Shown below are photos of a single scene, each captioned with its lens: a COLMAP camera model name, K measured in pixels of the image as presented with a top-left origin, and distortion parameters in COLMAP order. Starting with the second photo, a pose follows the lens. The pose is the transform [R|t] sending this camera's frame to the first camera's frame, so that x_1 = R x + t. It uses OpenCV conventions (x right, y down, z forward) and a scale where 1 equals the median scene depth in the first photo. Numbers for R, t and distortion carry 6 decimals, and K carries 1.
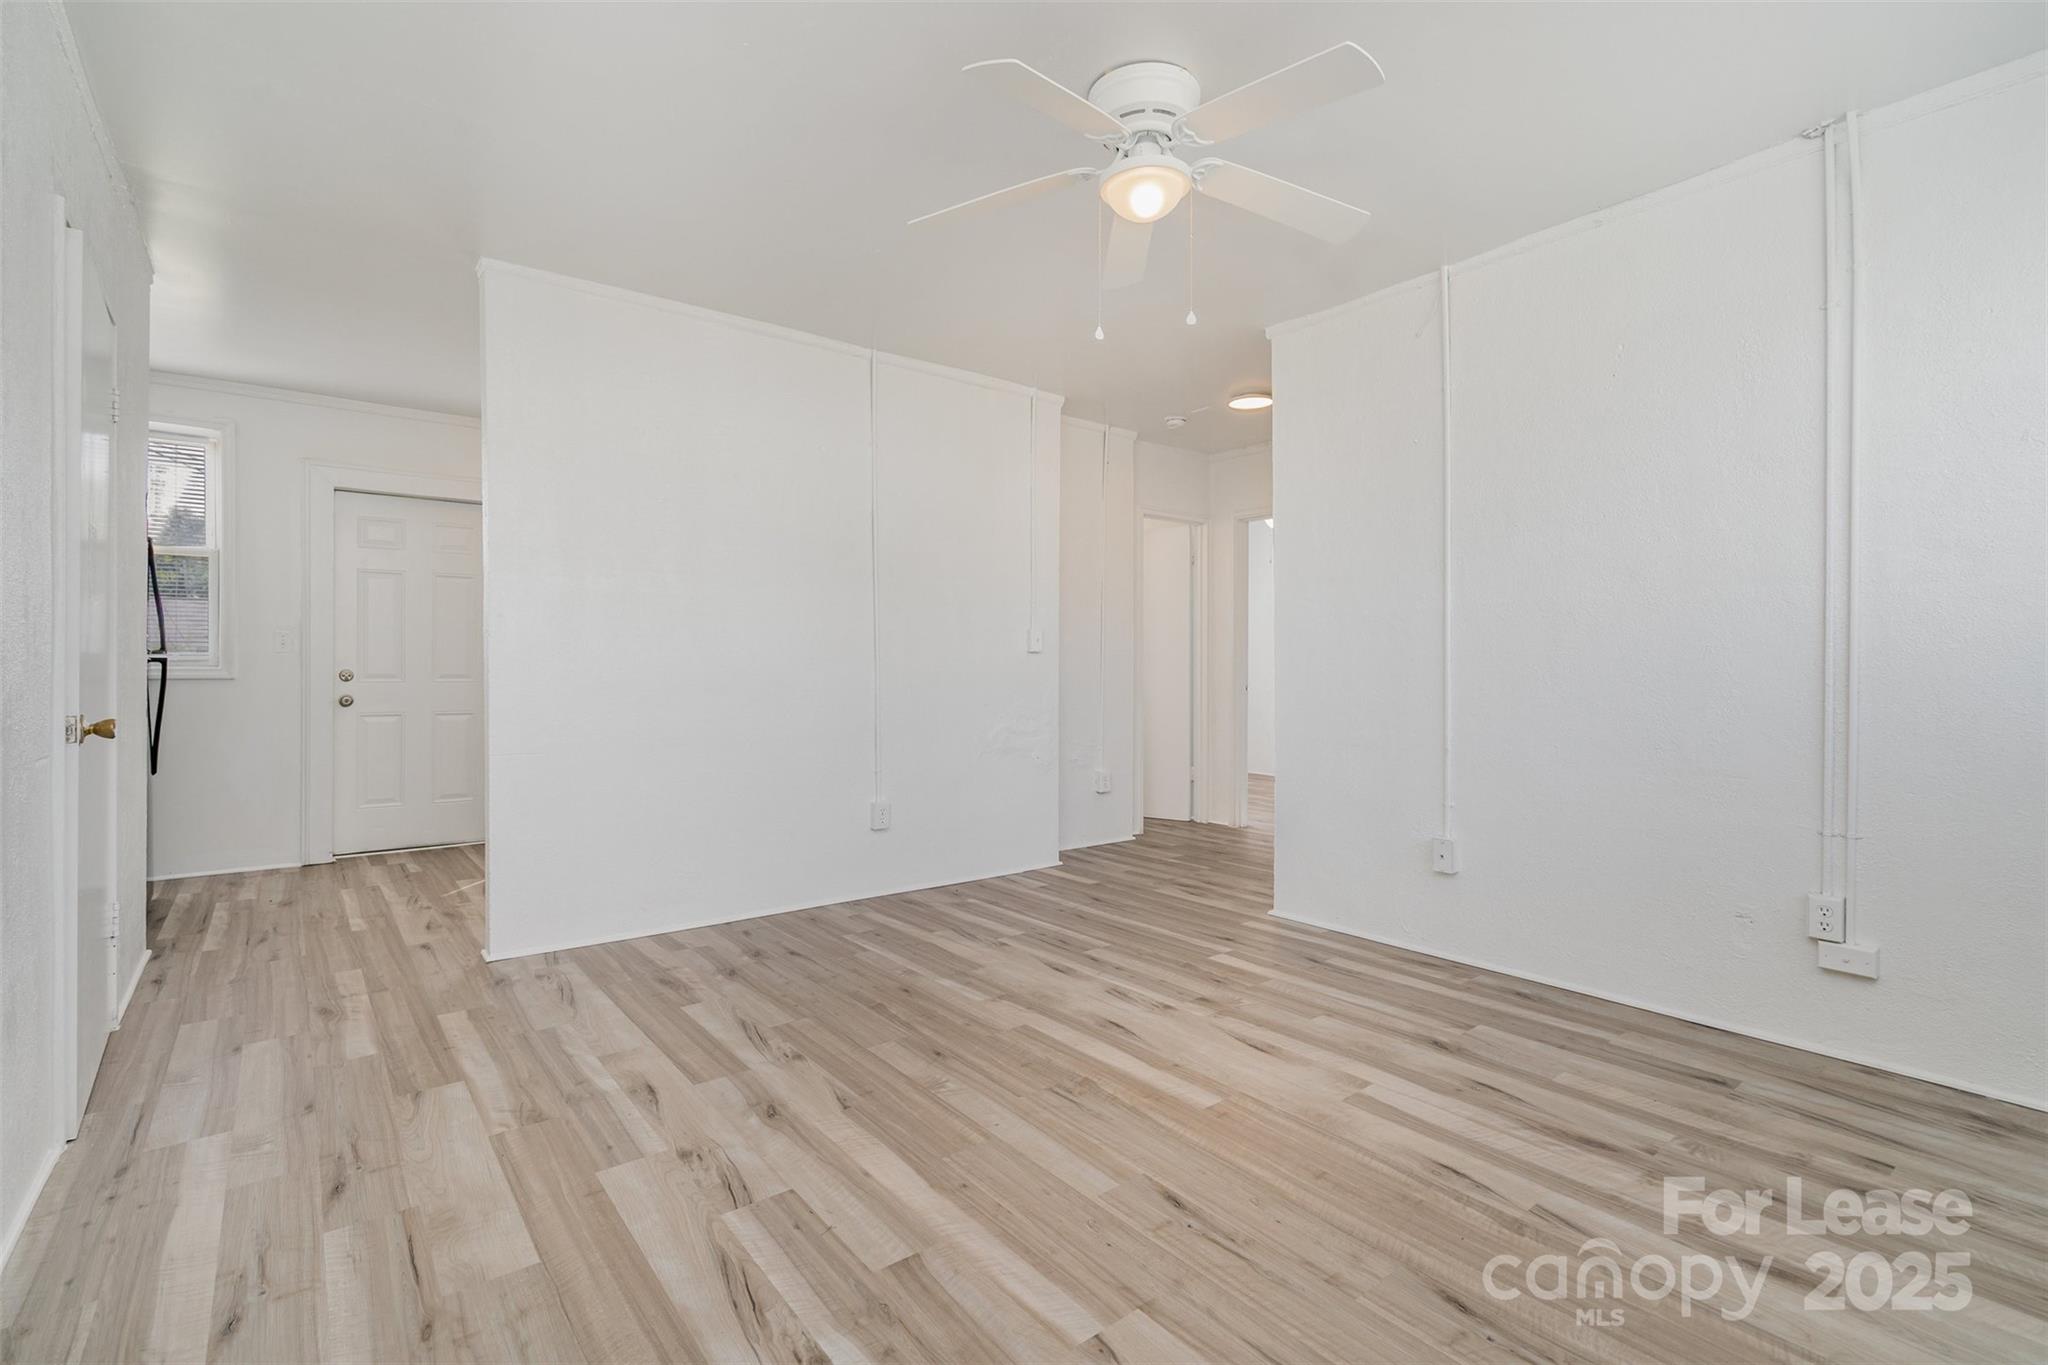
lens RADIAL K [[912.4, 0, 1024.0], [0, 912.4, 682.5], [0, 0, 1]] dist [-0.000490, 0.000236]
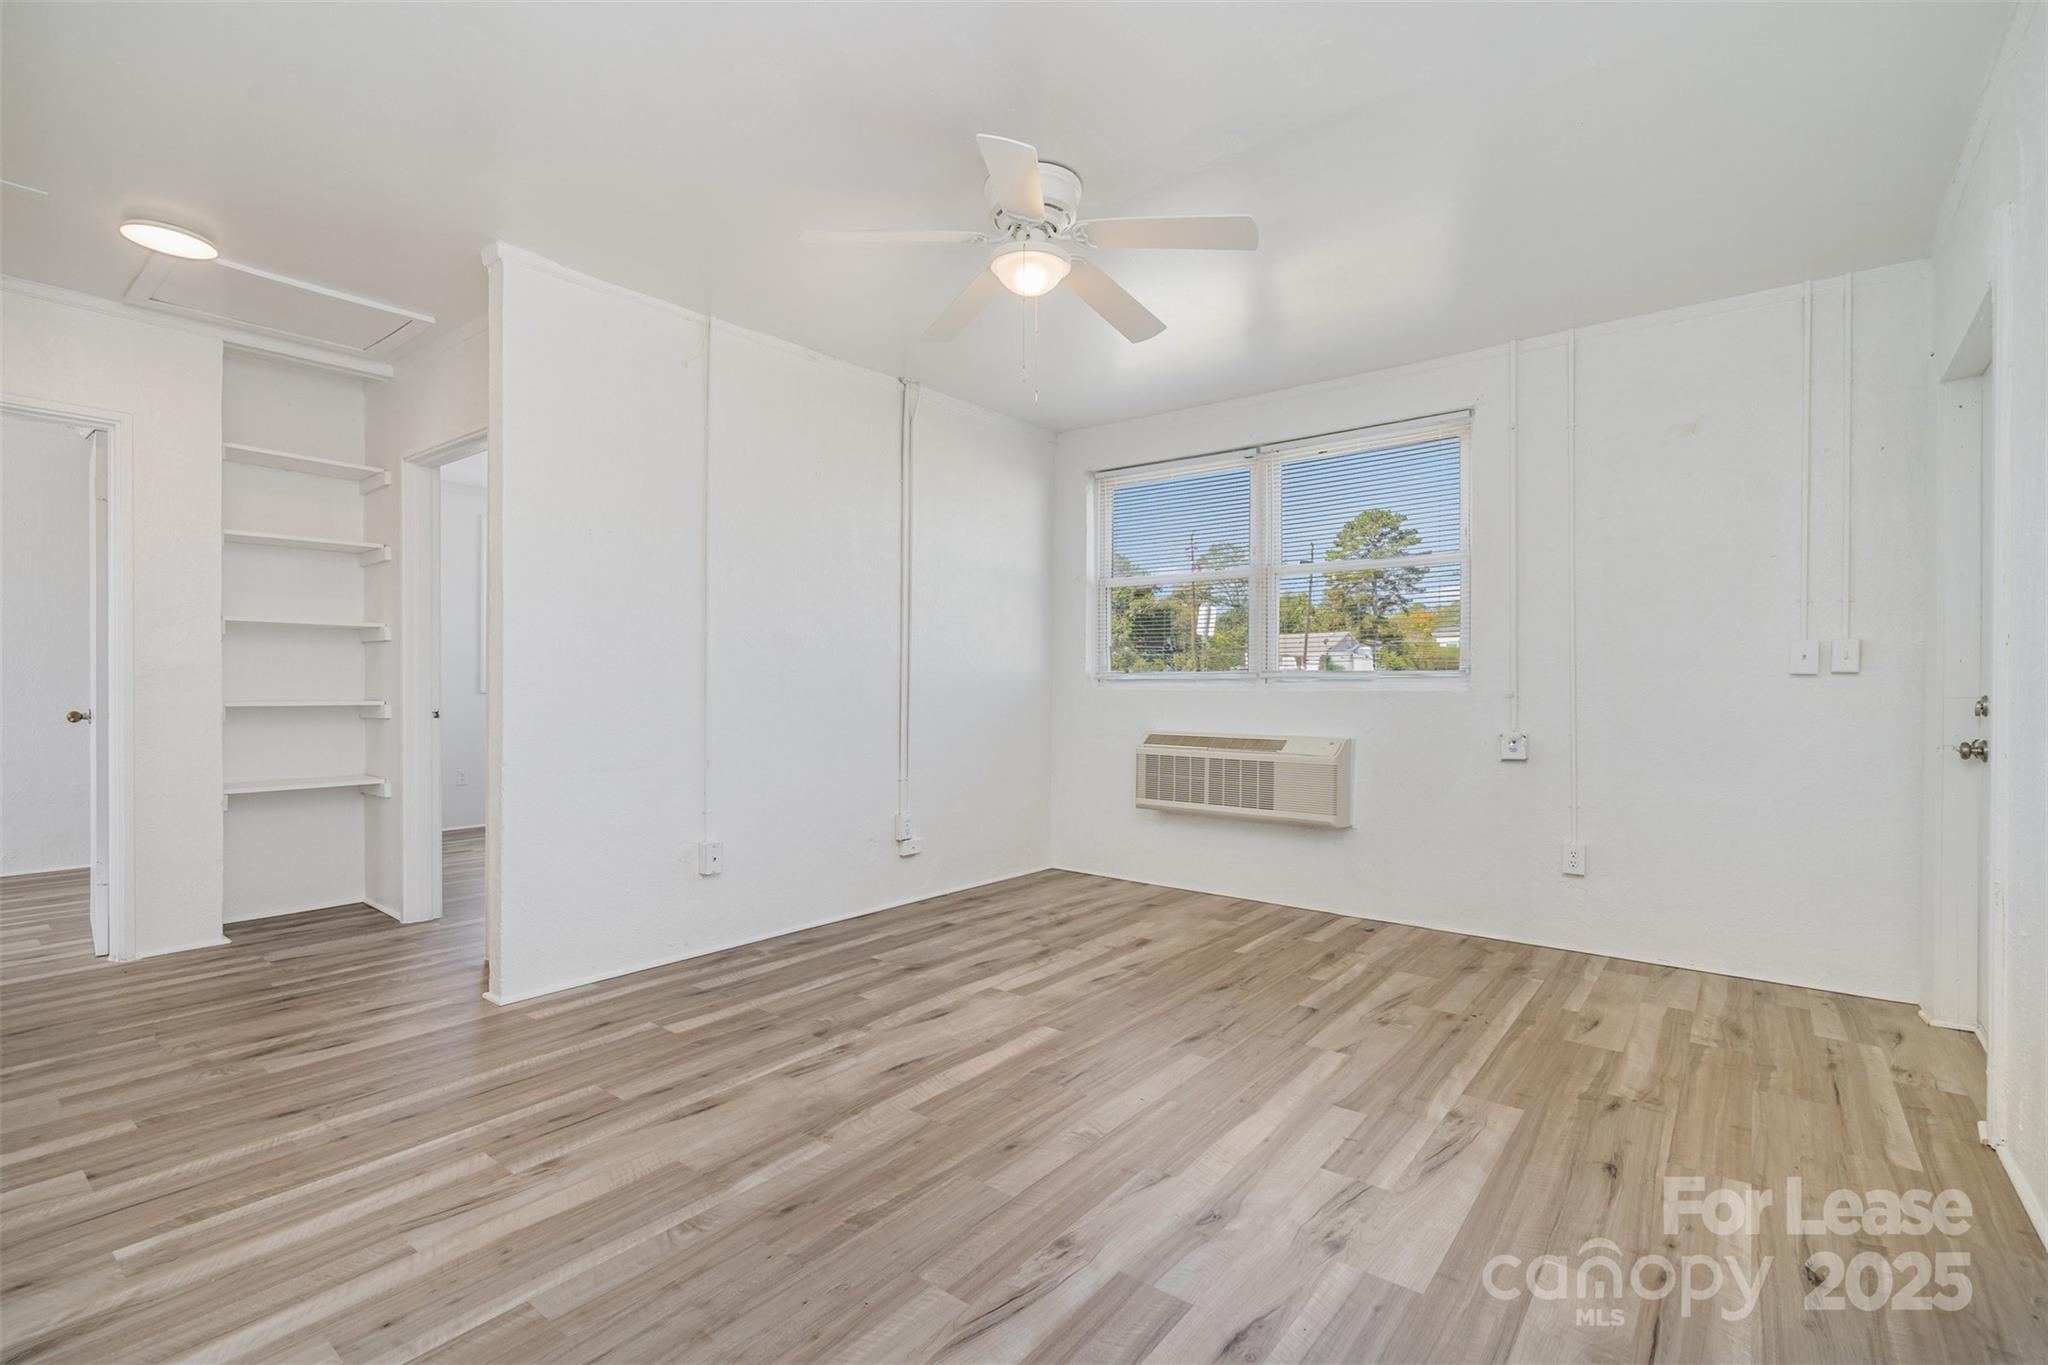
lens RADIAL K [[912.4, 0, 1024.0], [0, 912.4, 682.5], [0, 0, 1]] dist [-0.000490, 0.000236]
pose [[-0.218131, 0.003674, 0.975913, -0.901420], [0.010038, 0.999948, -0.001520, -0.019626], [-0.975868, 0.009465, -0.218156, 1.144168]]
